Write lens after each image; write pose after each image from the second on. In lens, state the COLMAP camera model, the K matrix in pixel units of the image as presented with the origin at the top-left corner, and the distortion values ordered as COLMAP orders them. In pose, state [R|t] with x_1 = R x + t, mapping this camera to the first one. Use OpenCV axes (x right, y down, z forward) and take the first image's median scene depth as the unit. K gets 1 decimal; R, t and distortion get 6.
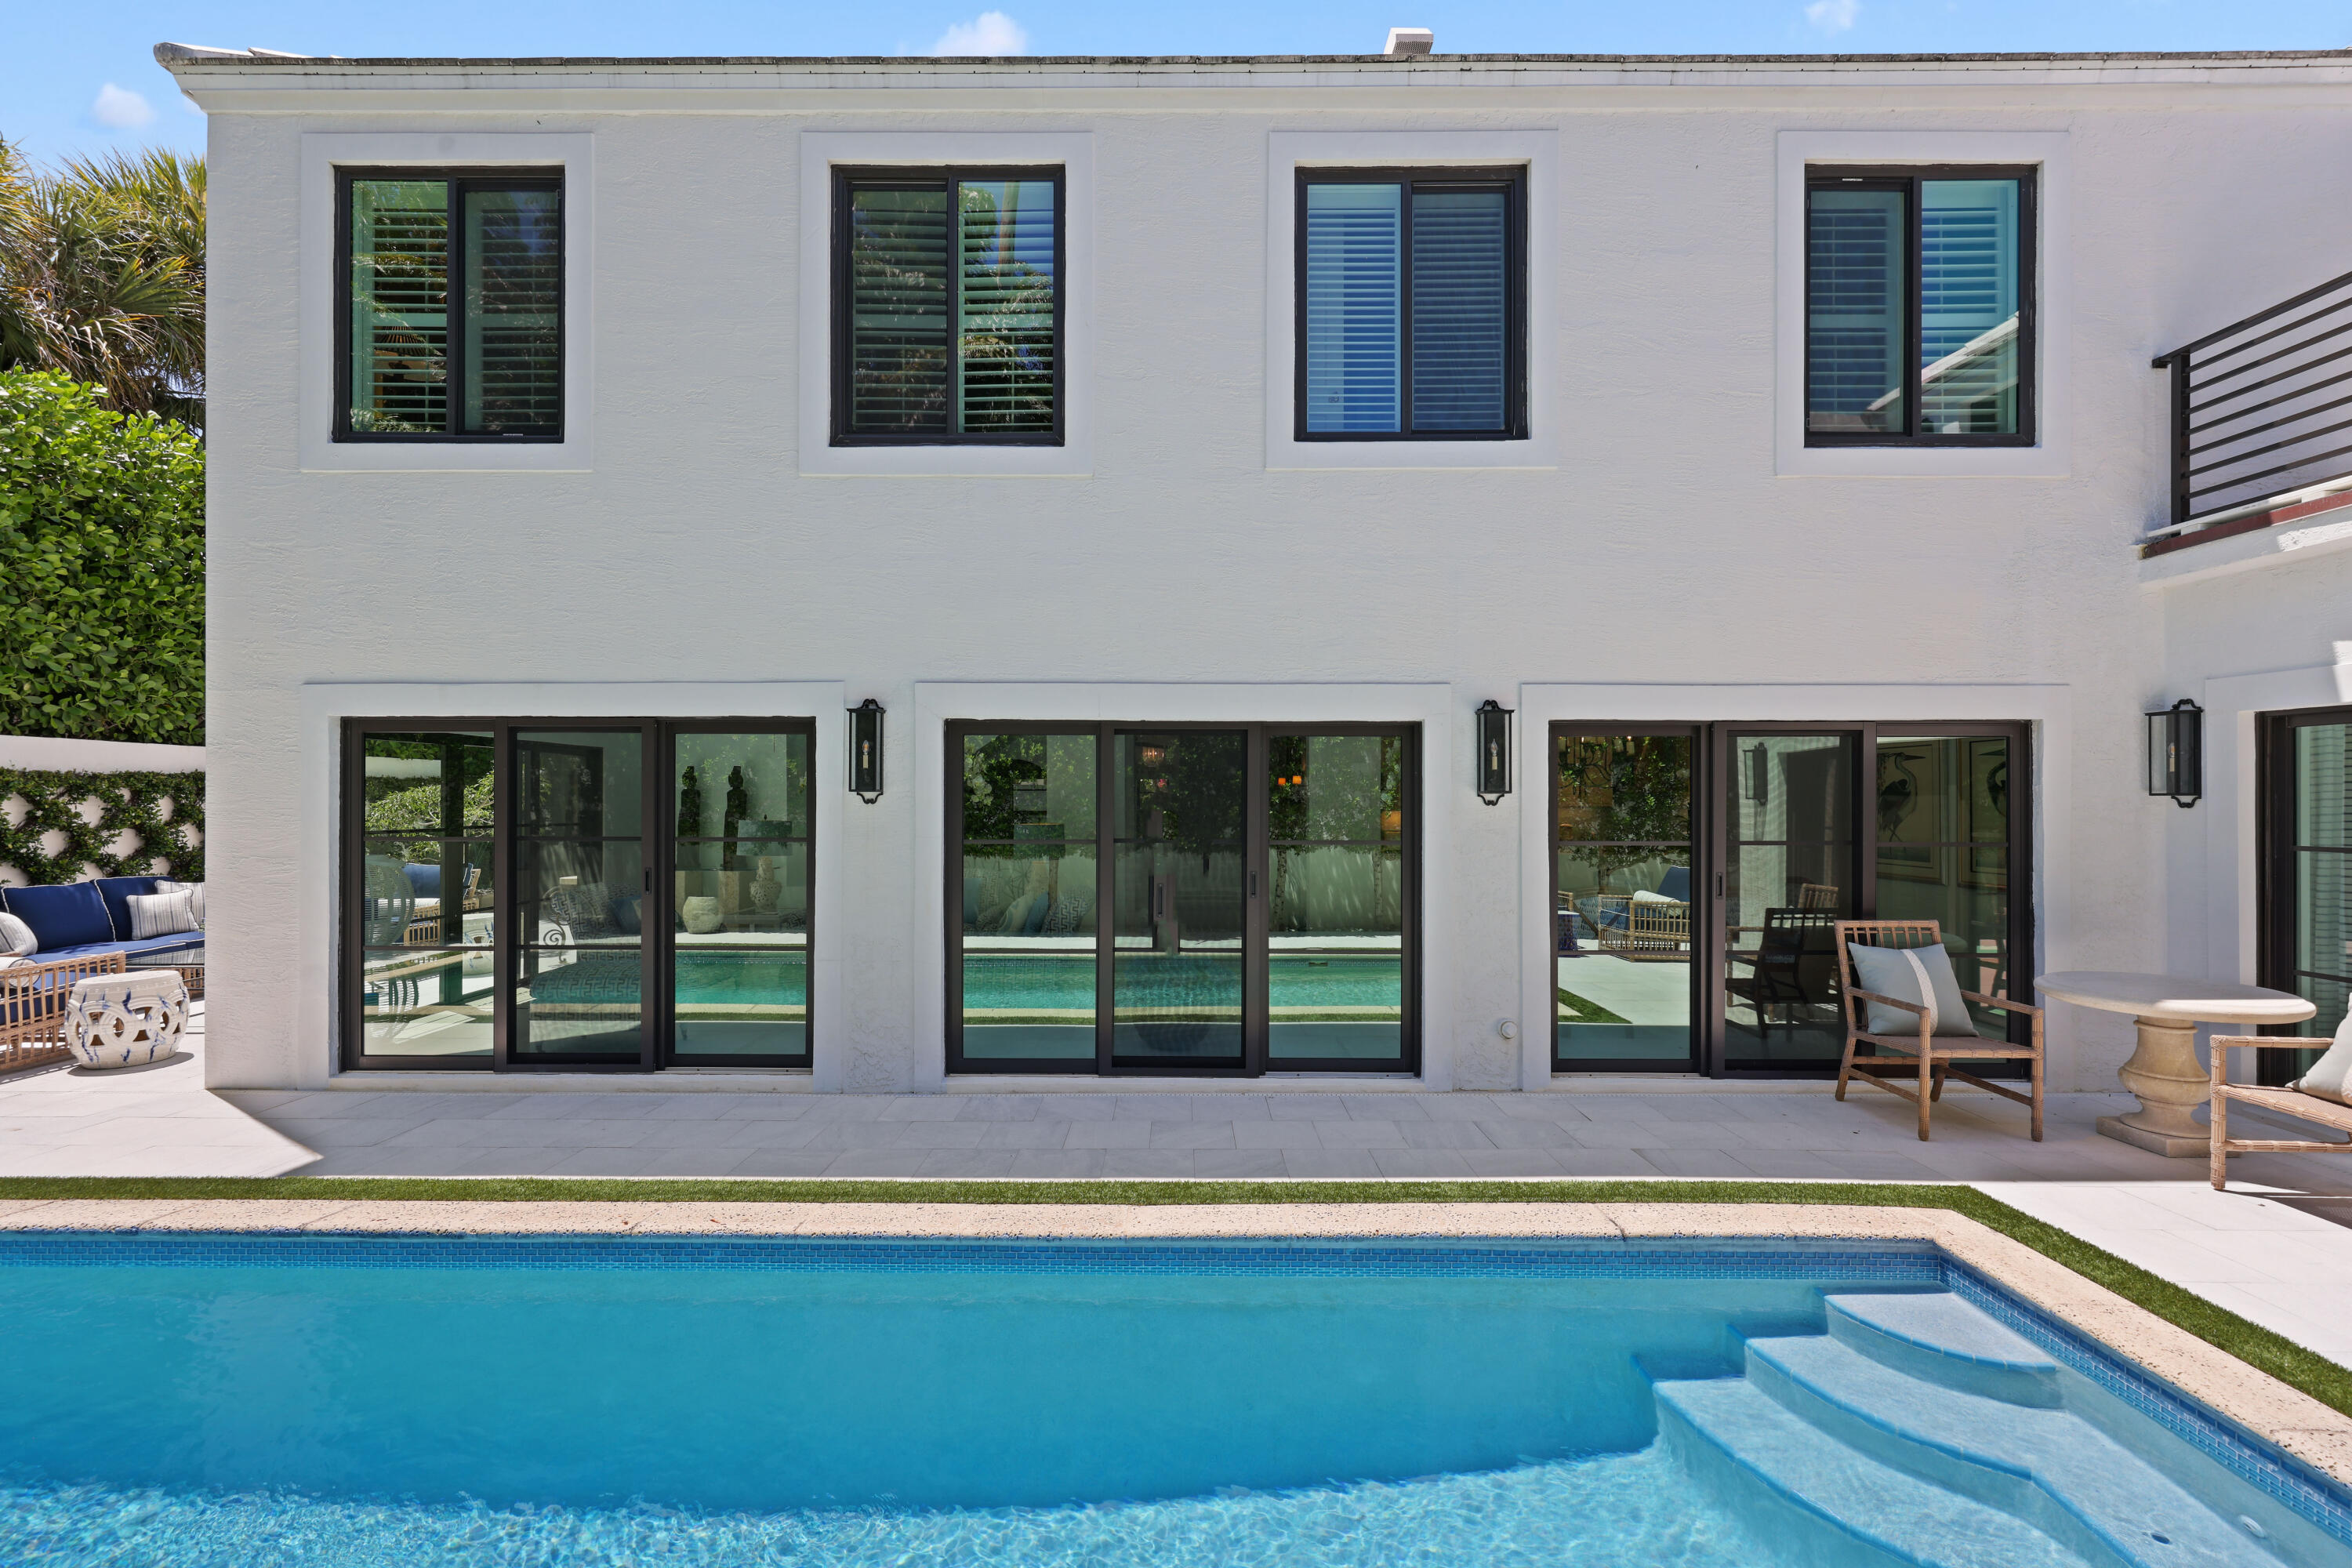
lens RADIAL K [[971.7, 0, 1173.8], [0, 971.7, 800.3], [0, 0, 1]] dist [0.001974, 0.000203]
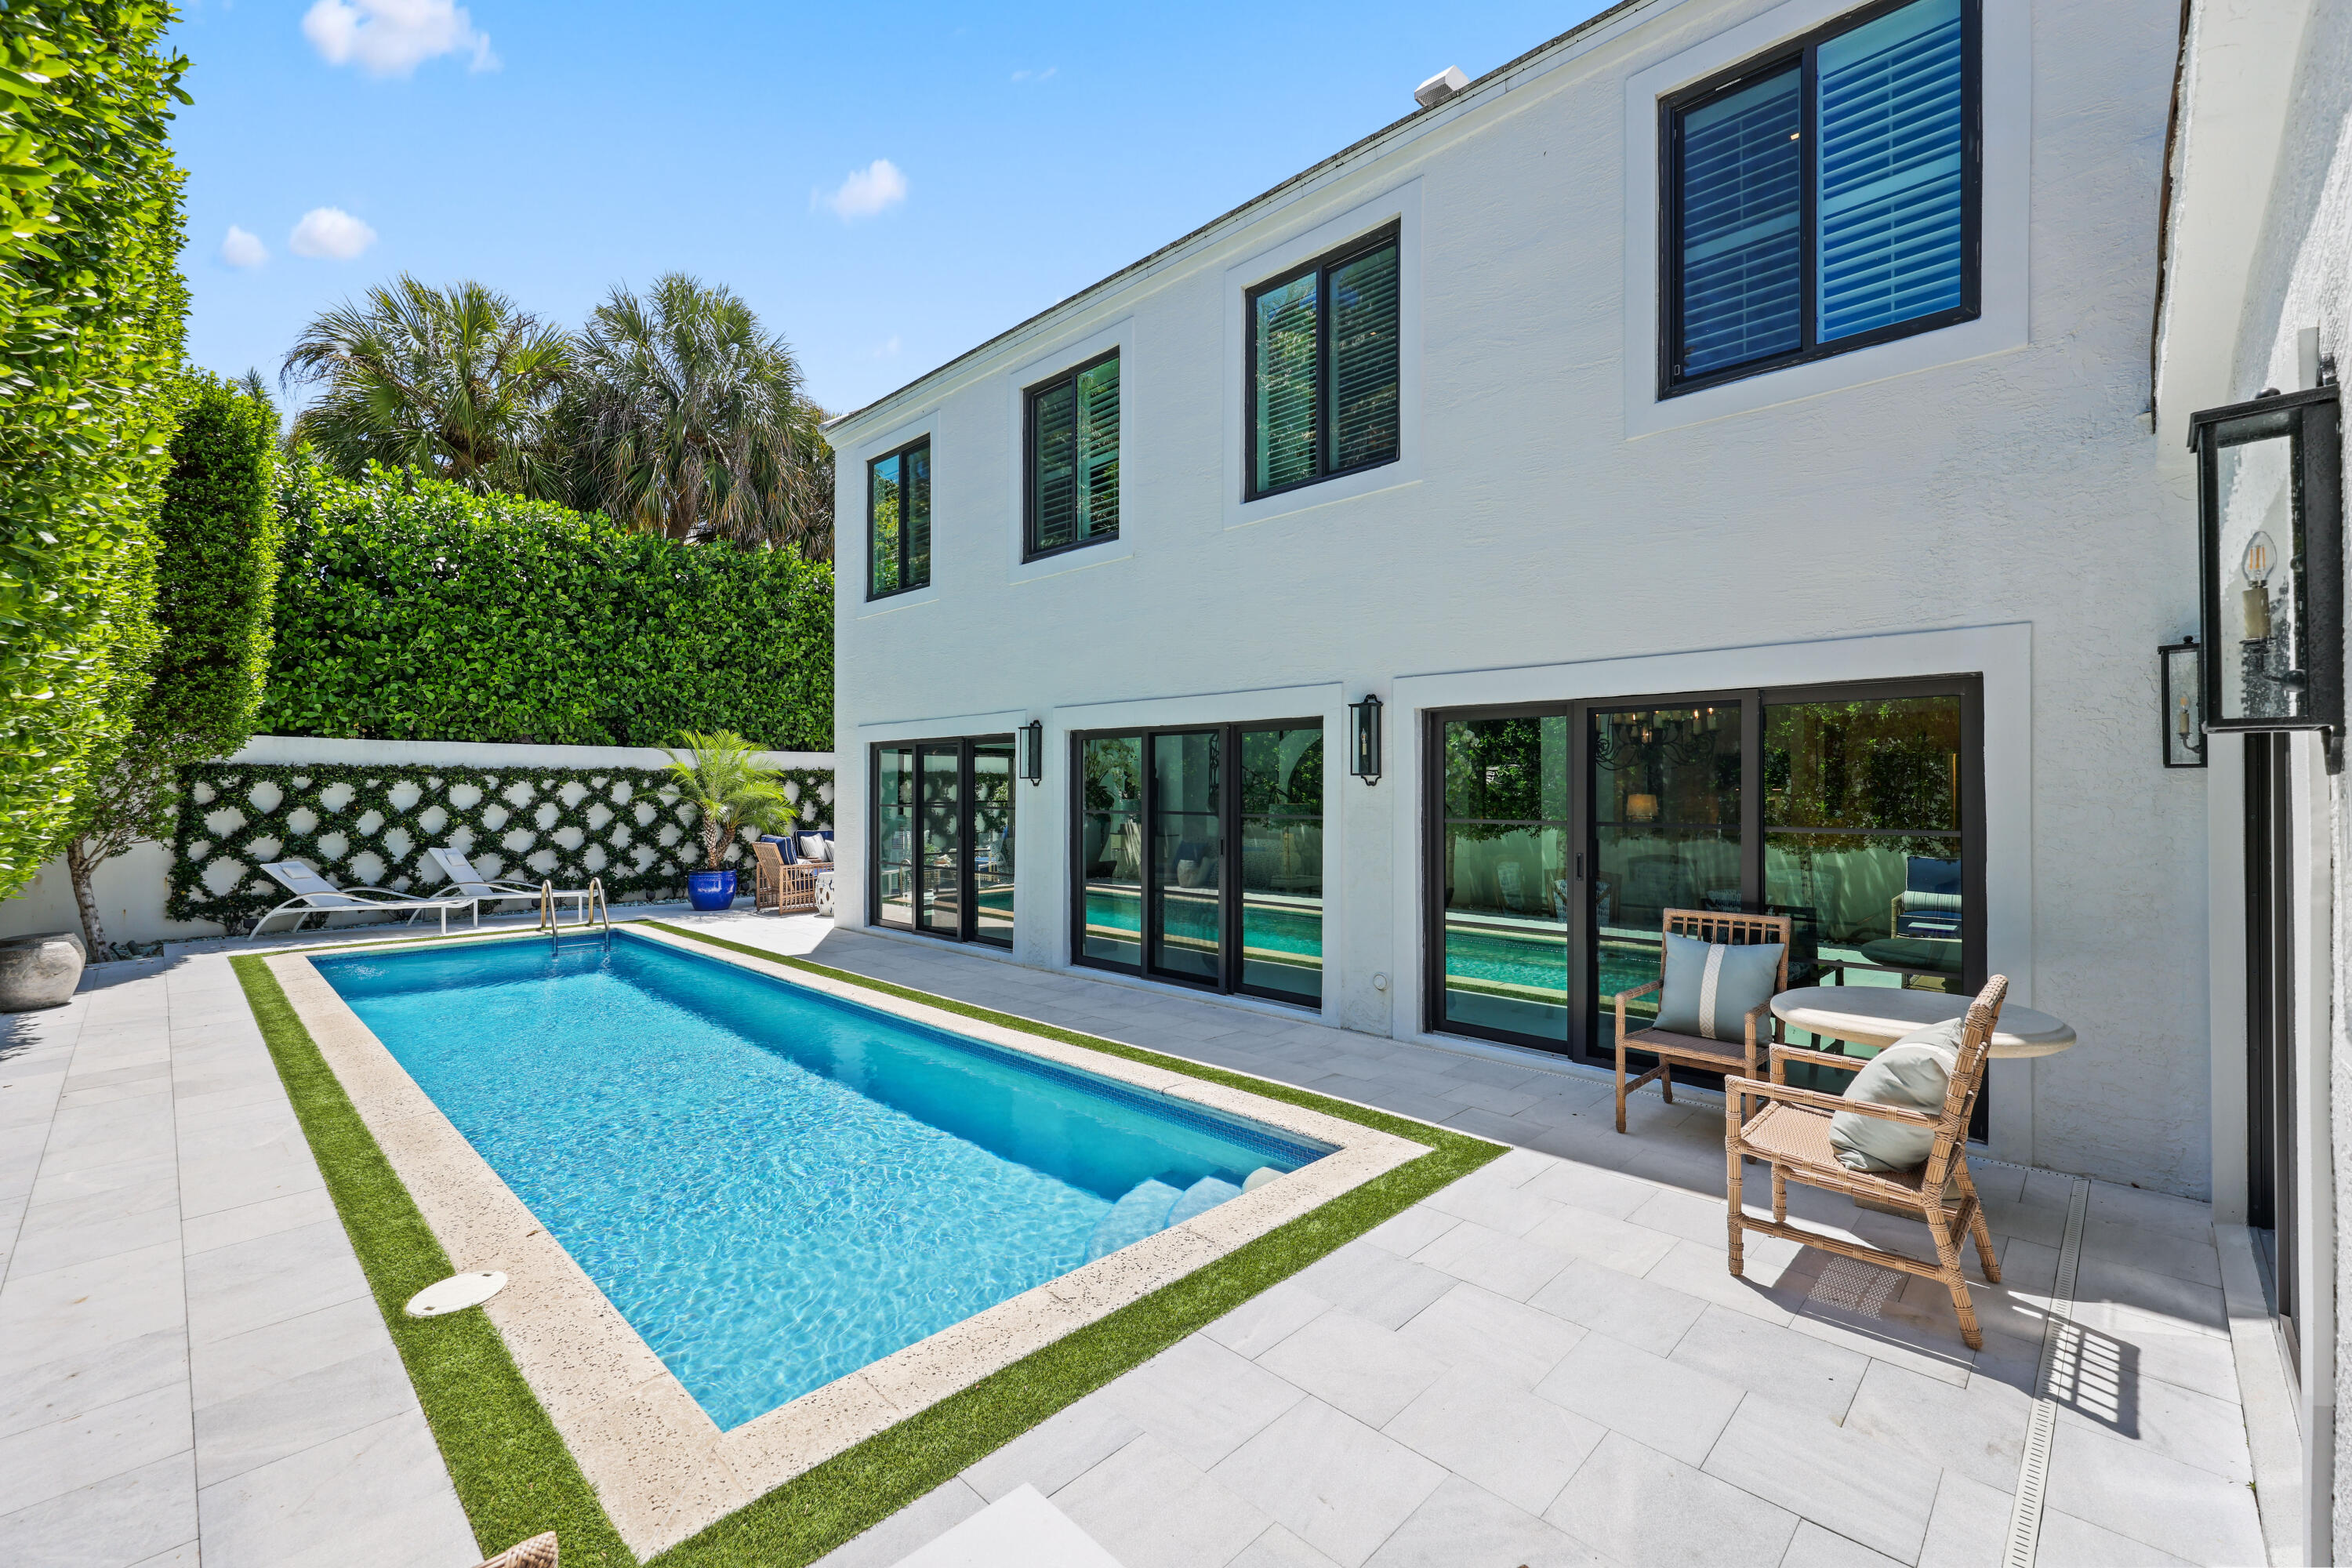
lens RADIAL K [[993.8, 0, 1178.2], [0, 993.8, 784.3], [0, 0, 1]] dist [0.002636, 0.000335]
pose [[0.721374, -0.004433, -0.692531, 0.984699], [0.002571, 0.999990, -0.003722, 0.007672], [0.692541, 0.000904, 0.721378, -0.010030]]
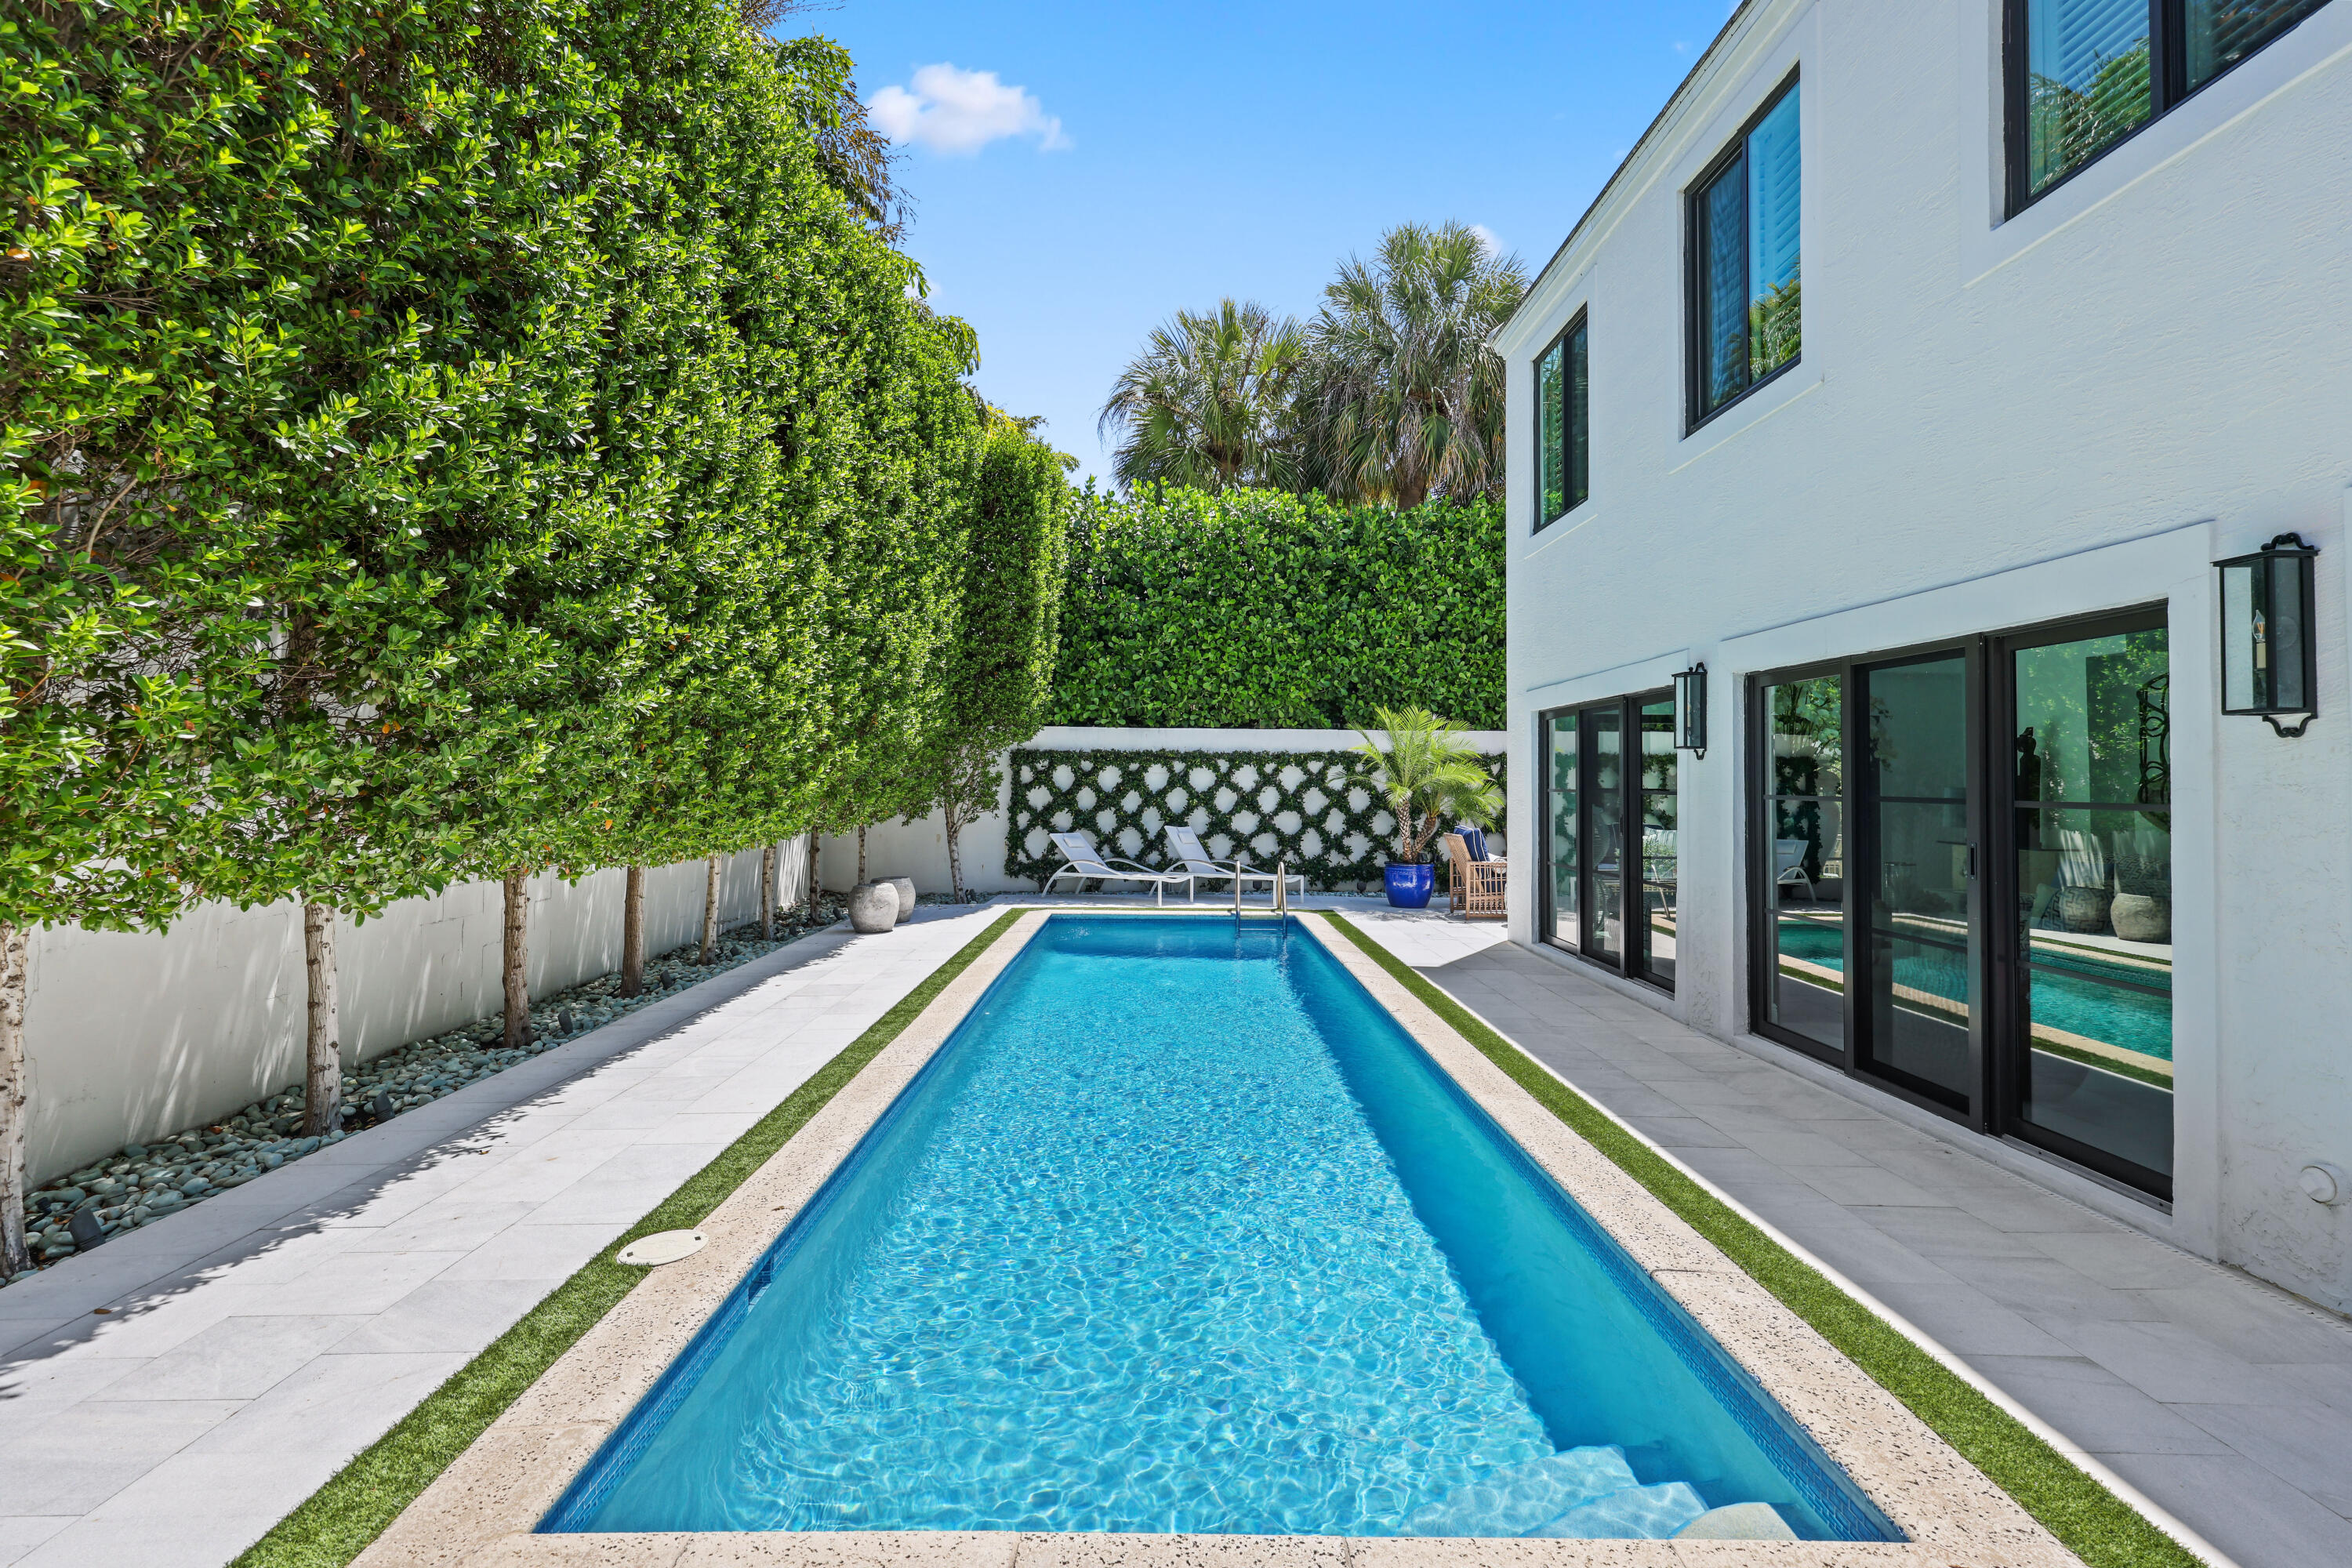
lens RADIAL K [[1105.2, 0, 1165.9], [0, 1105.2, 755.8], [0, 0, 1]] dist [-0.000556, -0.000091]
pose [[0.001749, -0.025399, -0.999676, 0.918202], [-0.005109, 0.999664, -0.025407, 0.033827], [0.999985, 0.005151, 0.001619, 0.401787]]
